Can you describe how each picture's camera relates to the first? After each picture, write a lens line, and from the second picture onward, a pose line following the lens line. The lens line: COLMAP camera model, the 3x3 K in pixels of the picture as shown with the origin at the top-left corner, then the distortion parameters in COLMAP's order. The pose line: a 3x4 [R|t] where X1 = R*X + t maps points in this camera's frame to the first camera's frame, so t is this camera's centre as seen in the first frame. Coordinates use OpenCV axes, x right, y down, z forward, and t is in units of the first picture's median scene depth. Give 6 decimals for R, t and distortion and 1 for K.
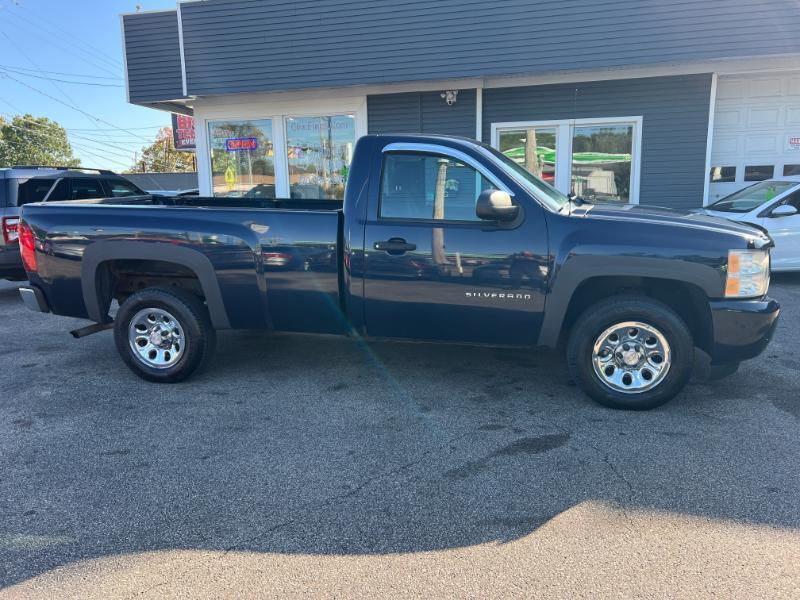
lens RADIAL K [[604.2, 0, 404.0], [0, 604.2, 306.8], [0, 0, 1]] dist [0.053571, -0.059978]
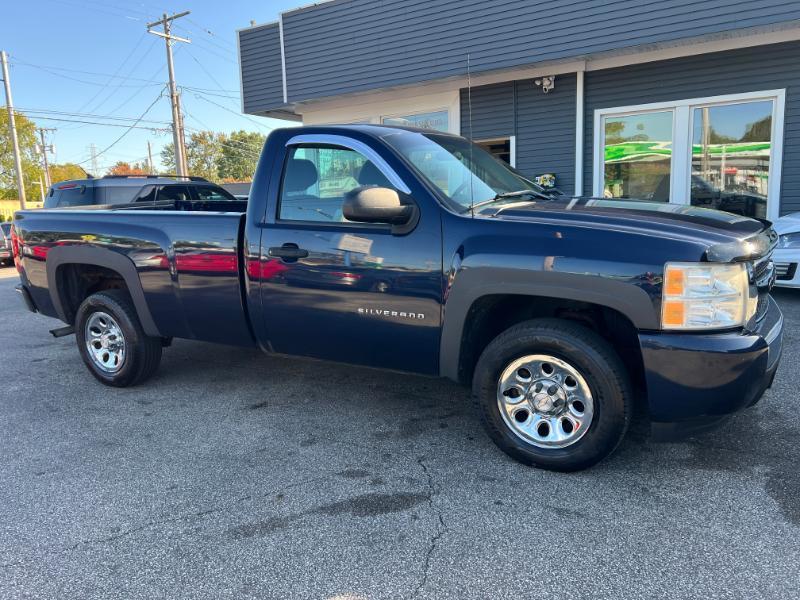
lens RADIAL K [[607.4, 0, 400.0], [0, 607.4, 300.0], [0, 0, 1]] dist [0.057186, -0.067924]
pose [[0.952869, 0.030444, -0.301850, 0.376558], [-0.034050, 0.999398, -0.006692, -0.028559], [0.301464, 0.016655, 0.953332, 0.187239]]
